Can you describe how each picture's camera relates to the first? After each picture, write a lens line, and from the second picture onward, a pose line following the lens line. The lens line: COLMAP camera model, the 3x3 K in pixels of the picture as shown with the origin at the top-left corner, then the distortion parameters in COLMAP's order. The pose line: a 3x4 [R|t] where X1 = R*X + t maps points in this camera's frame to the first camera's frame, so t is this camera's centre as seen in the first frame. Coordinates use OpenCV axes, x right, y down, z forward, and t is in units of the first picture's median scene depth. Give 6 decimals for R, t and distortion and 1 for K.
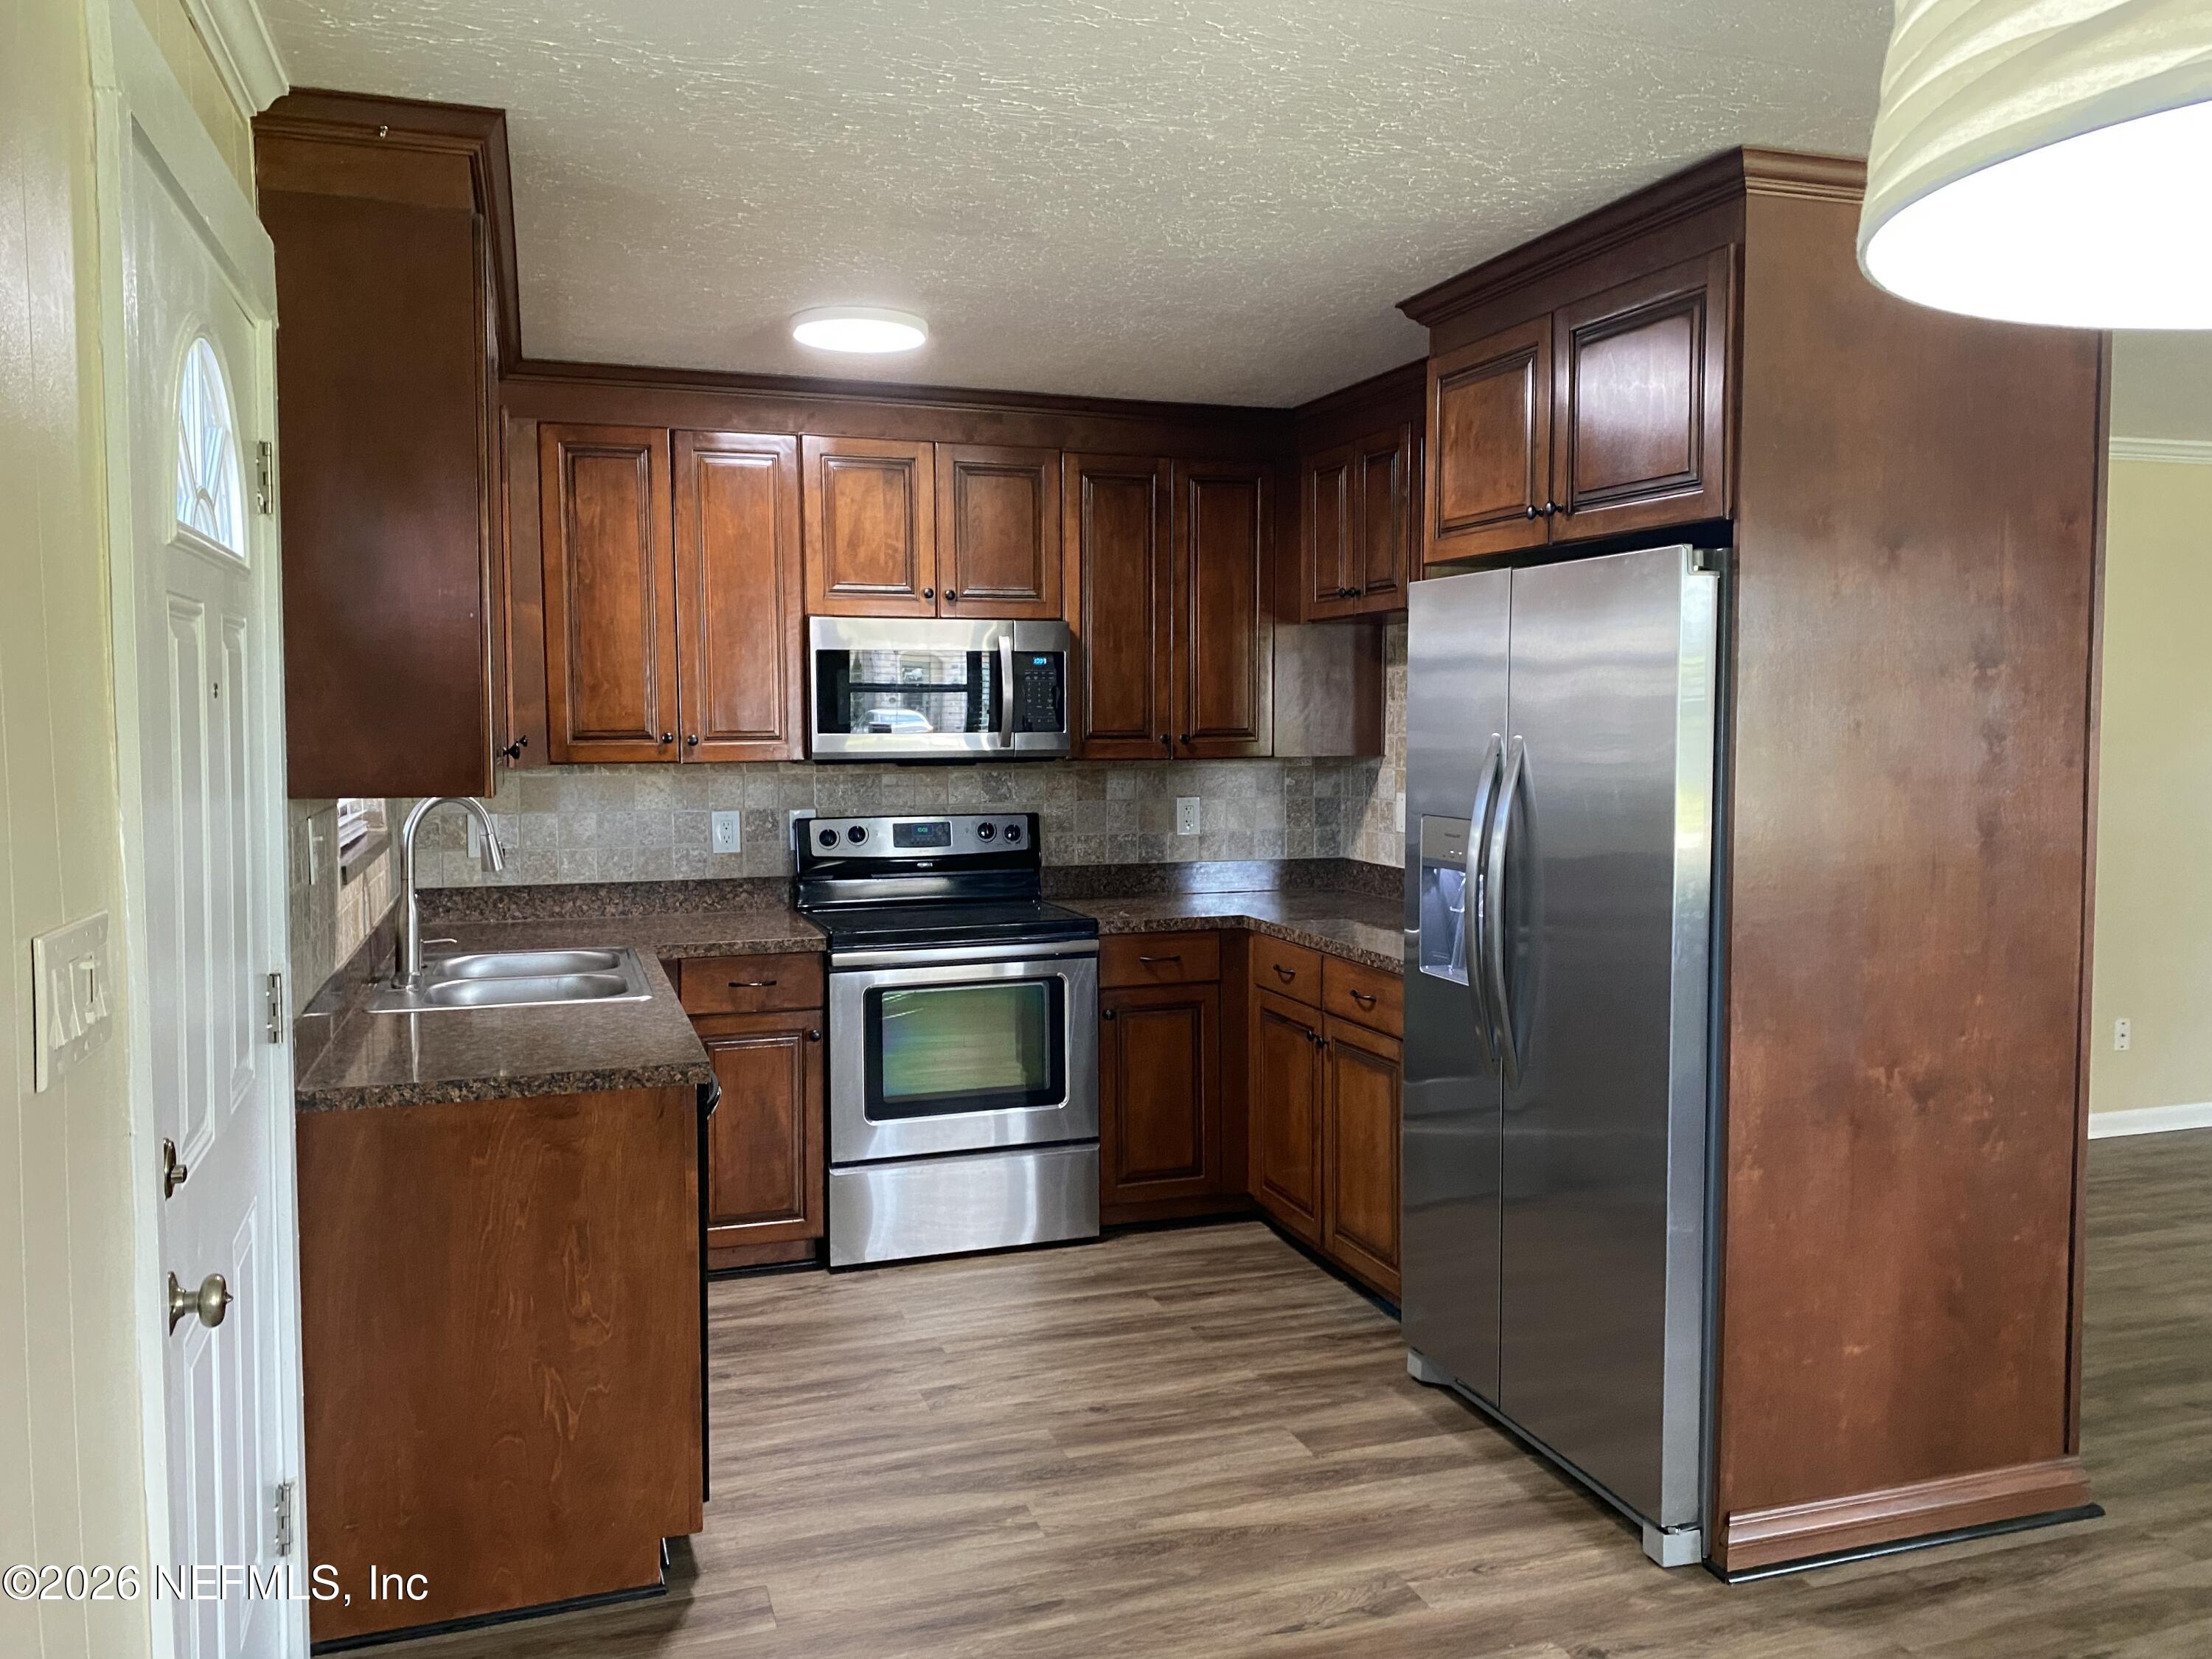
lens RADIAL K [[1664.2, 0, 1102.5], [0, 1664.2, 759.0], [0, 0, 1]] dist [0.005726, 0.001363]
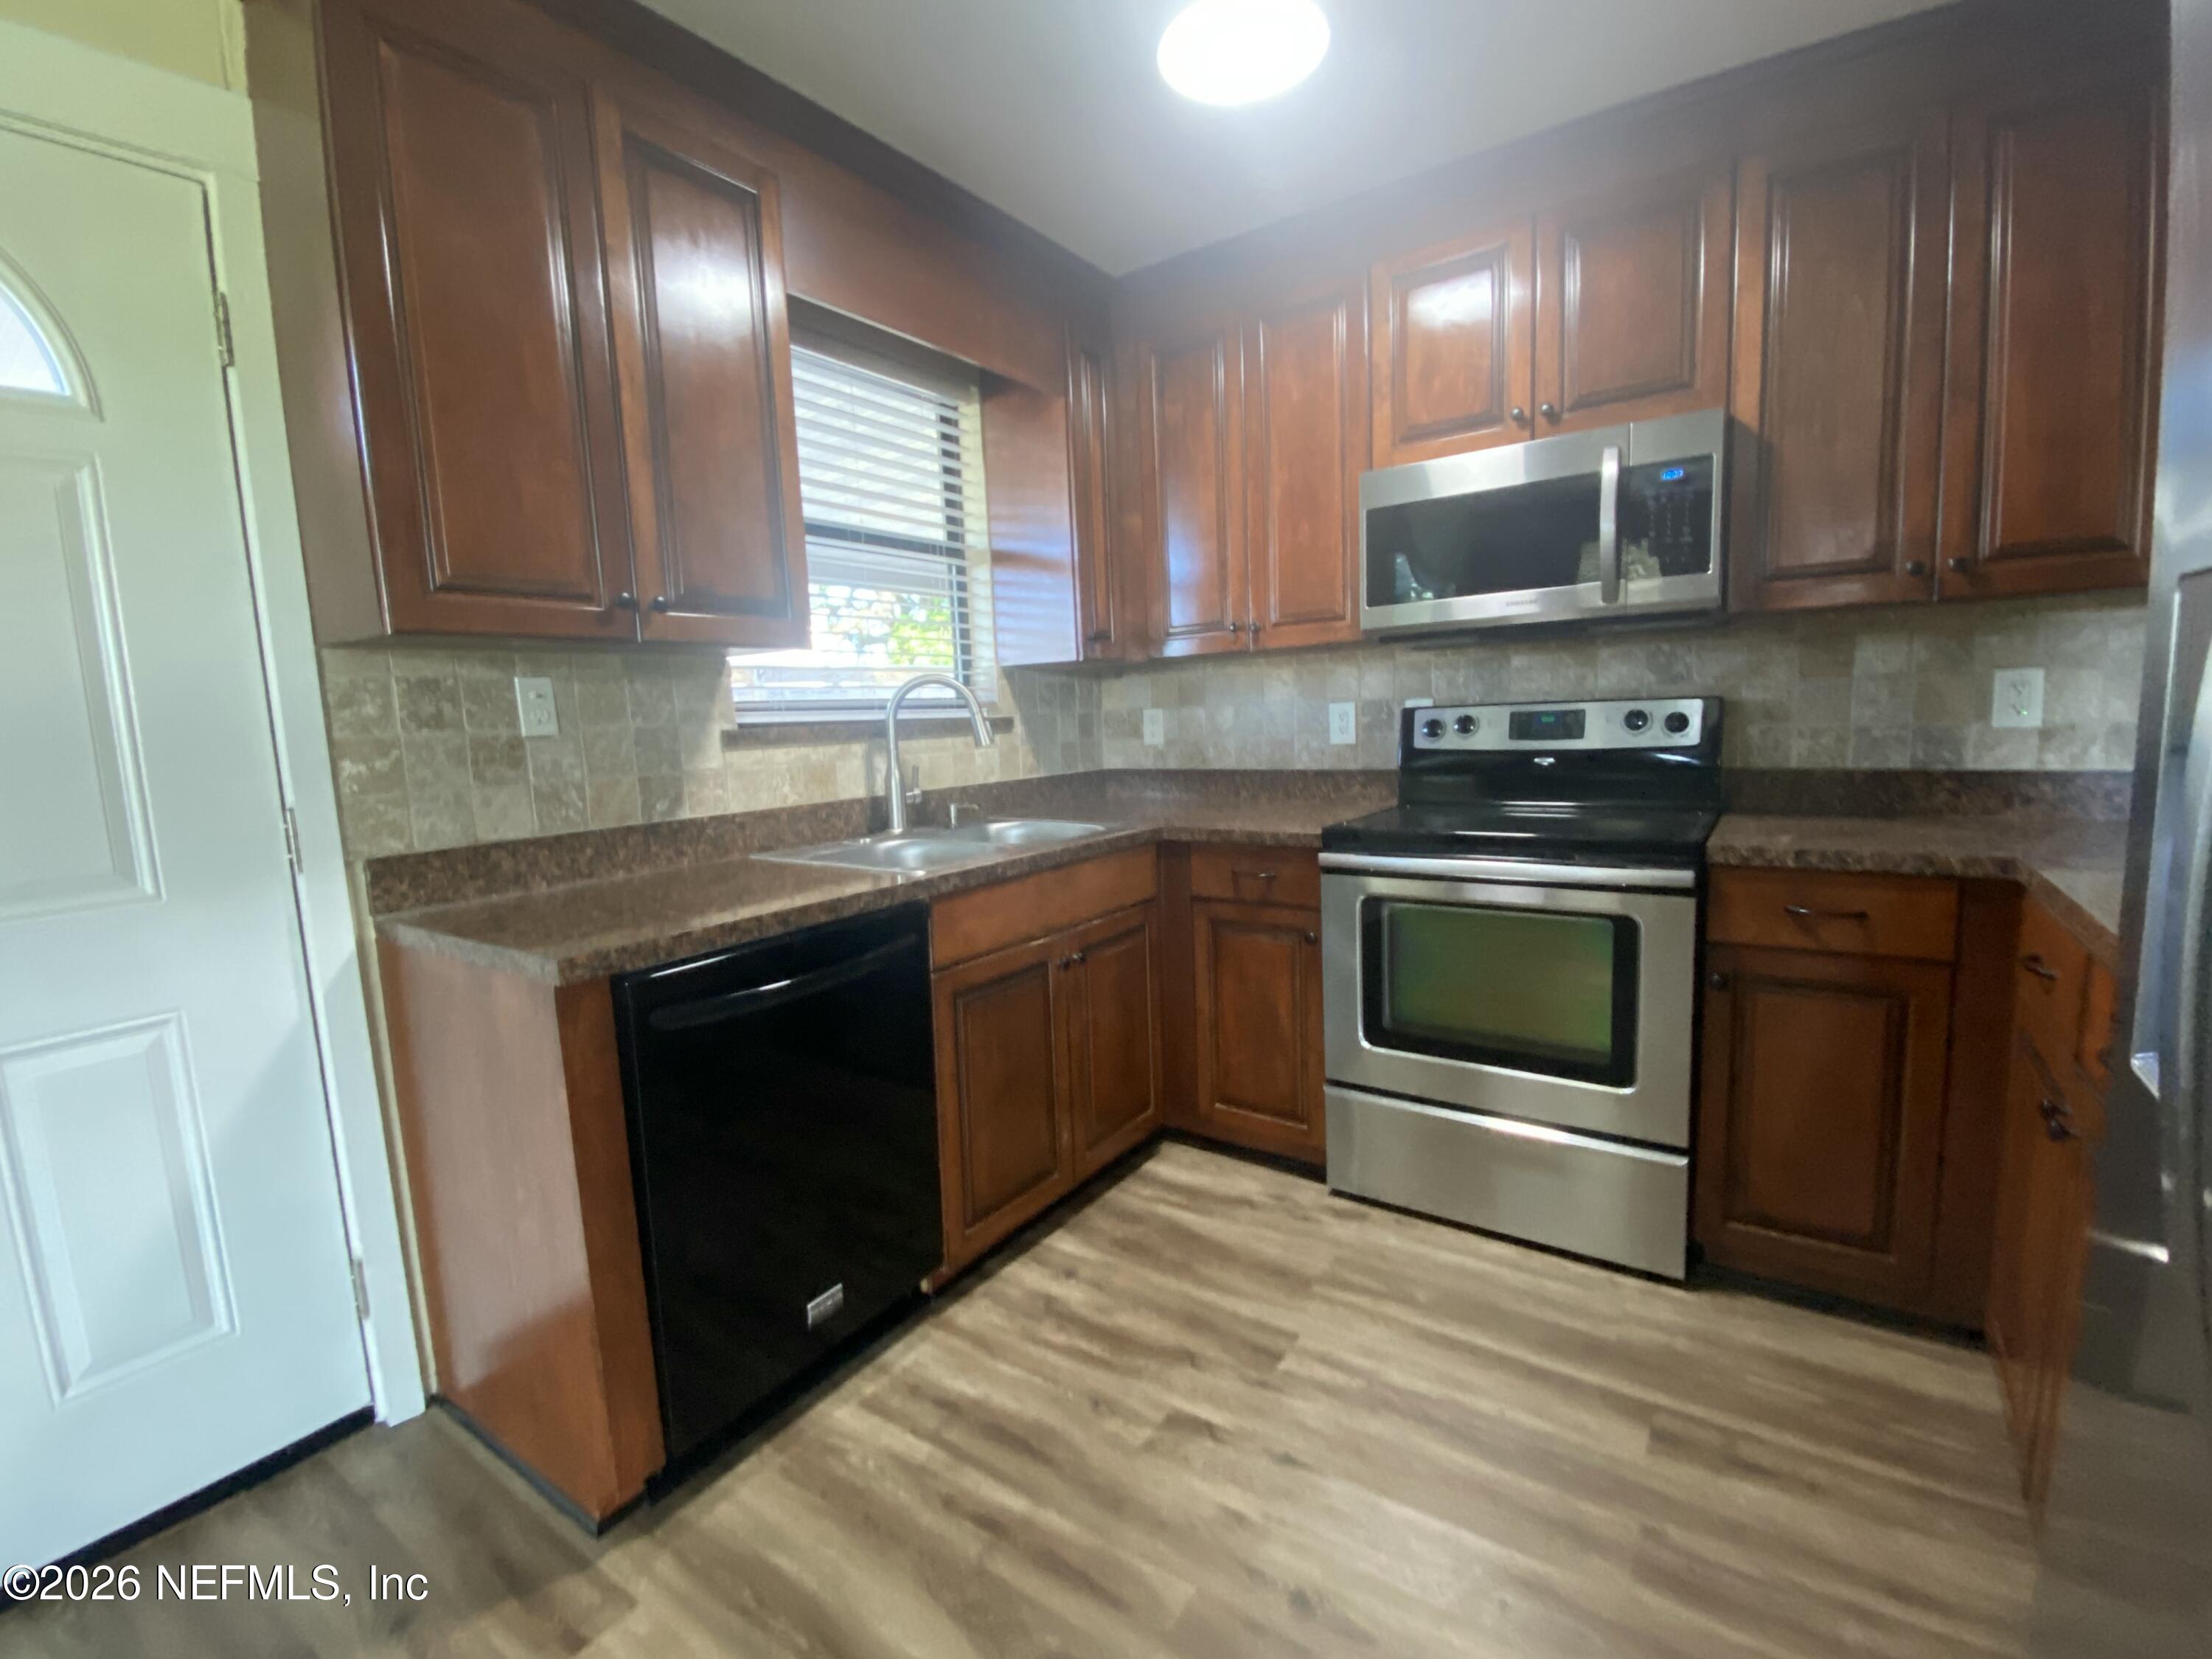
lens RADIAL K [[958.4, 0, 1093.3], [0, 958.4, 835.8], [0, 0, 1]] dist [0.011971, -0.021404]
pose [[0.586414, 0.083038, -0.805744, 0.161903], [0.019121, 0.993035, 0.116255, 0.042504], [0.809786, -0.083580, 0.580742, 0.555530]]
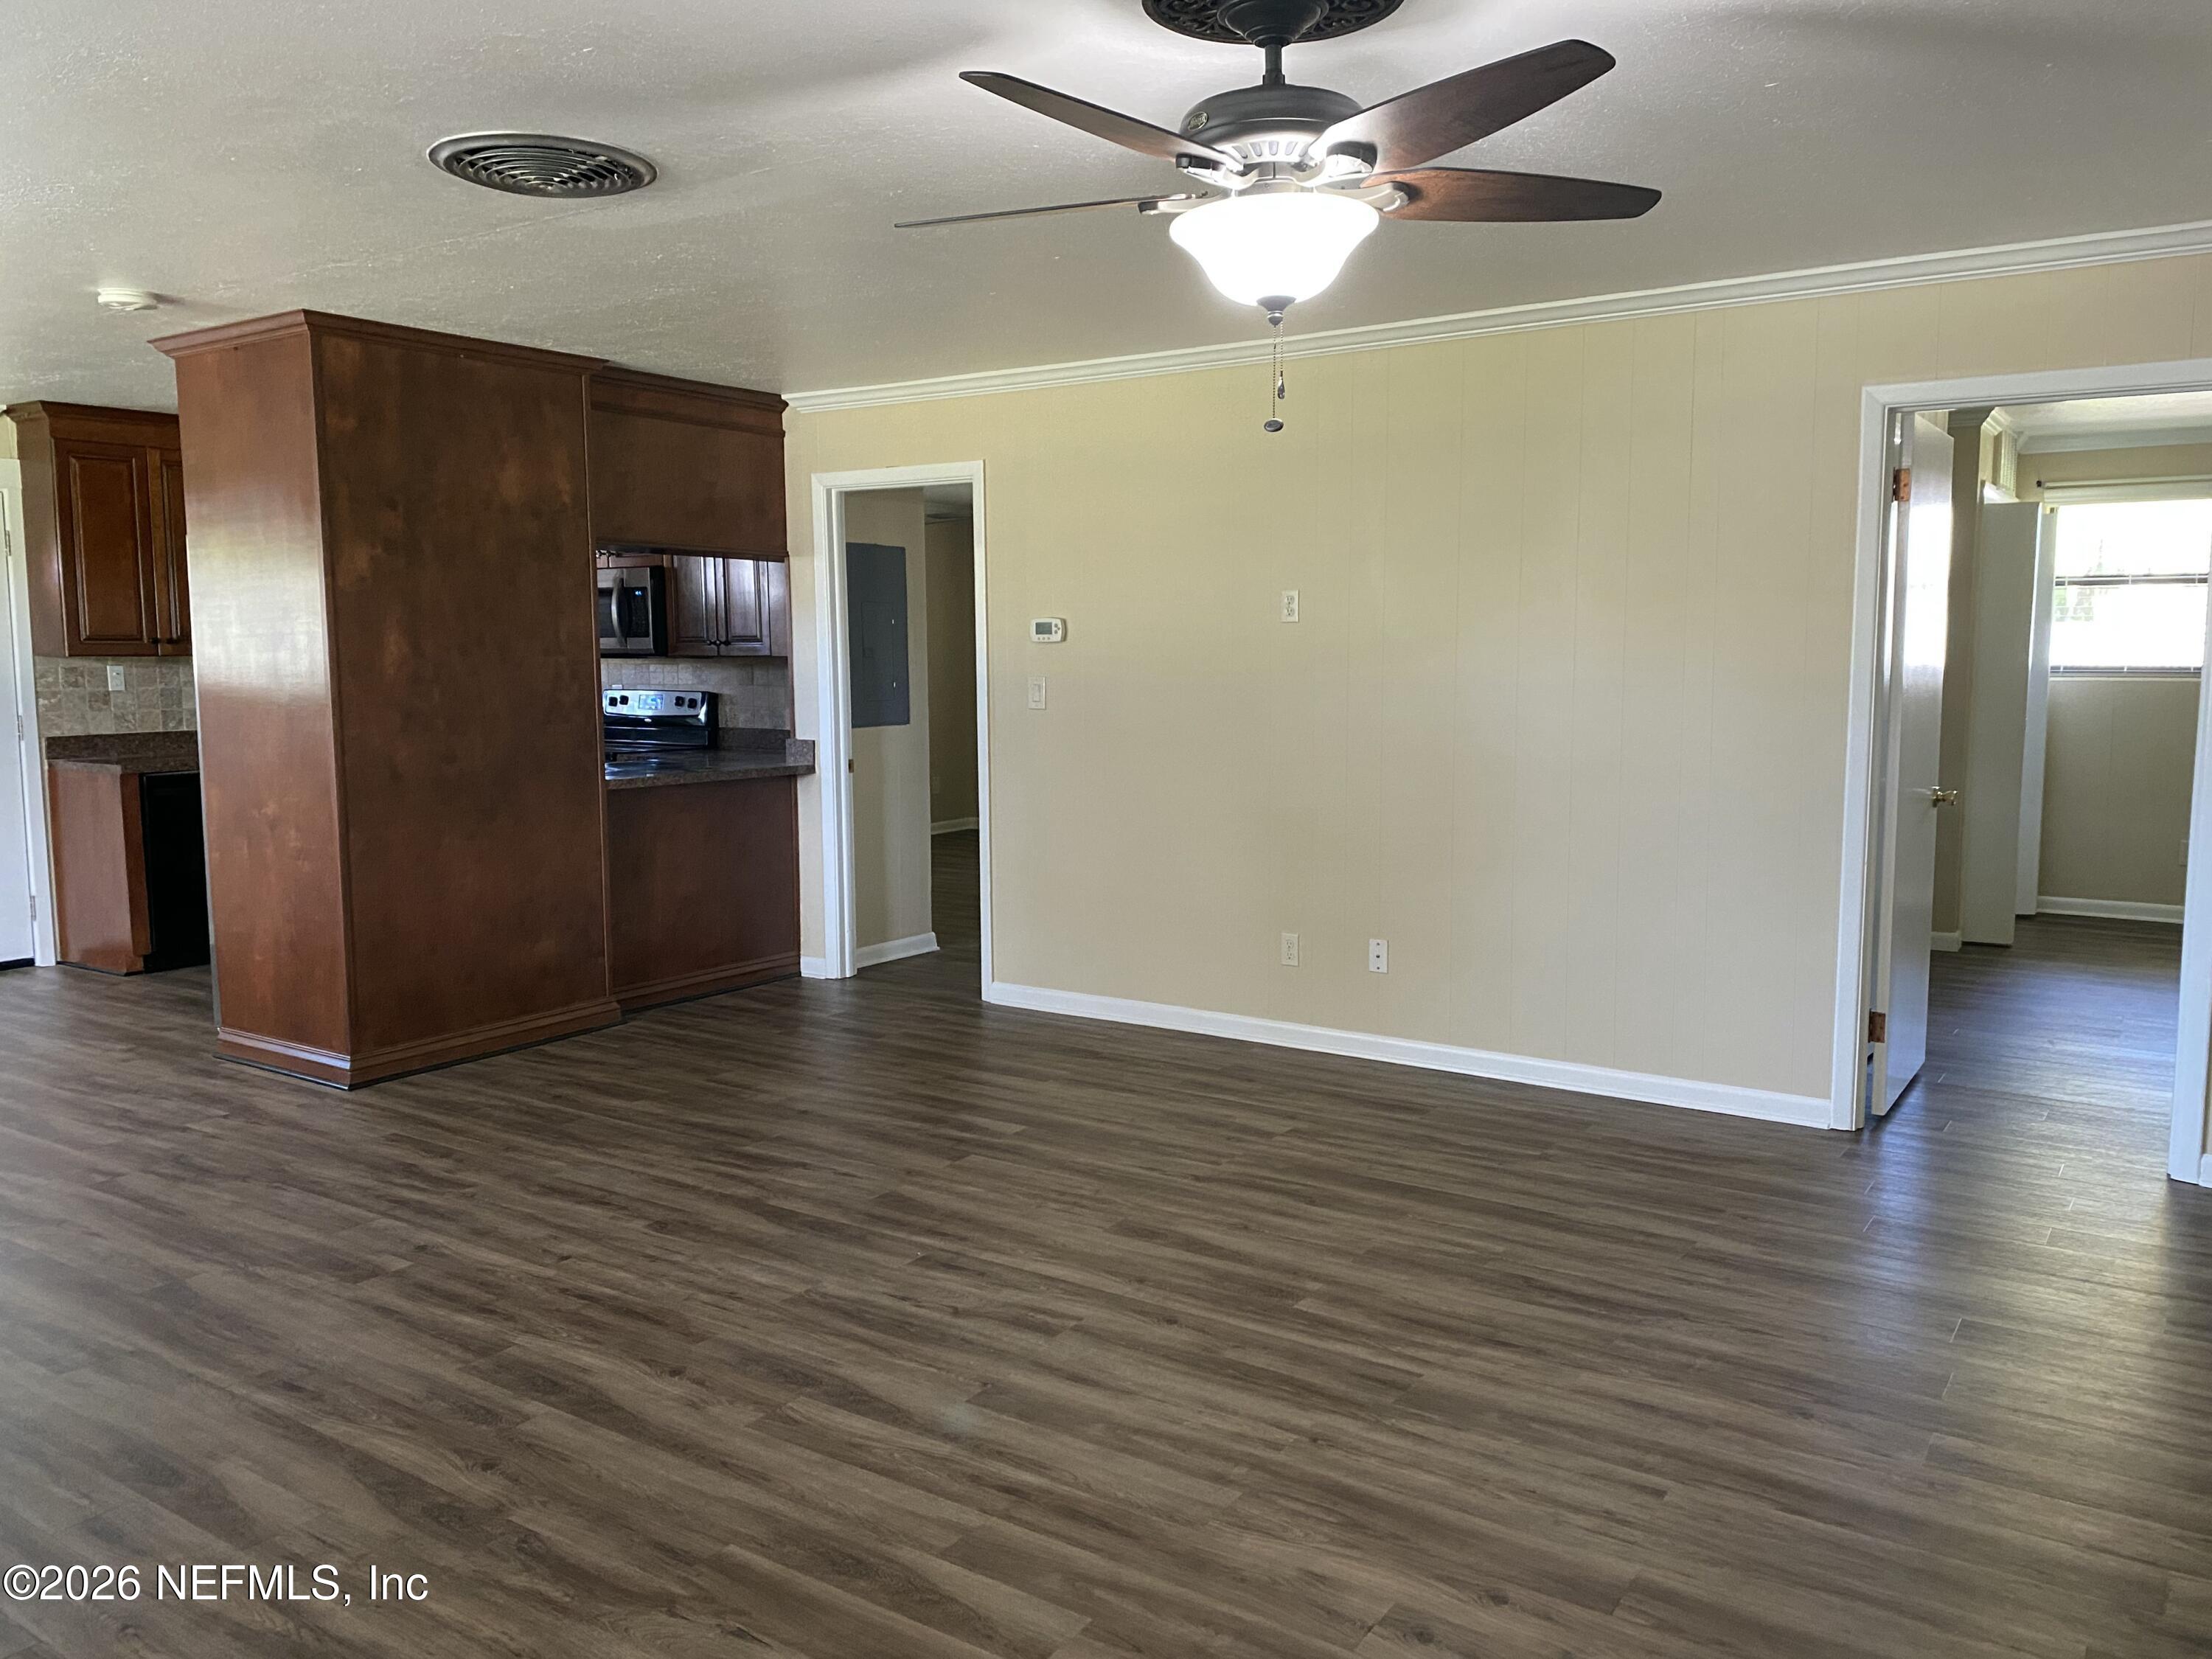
lens RADIAL K [[1680.7, 0, 1106.0], [0, 1680.7, 829.5], [0, 0, 1]] dist [0.004502, 0.000612]
pose [[0.601697, 0.081625, -0.794542, 1.551235], [-0.016854, 0.995840, 0.089541, 0.015209], [0.798546, -0.040486, 0.600570, 0.388404]]
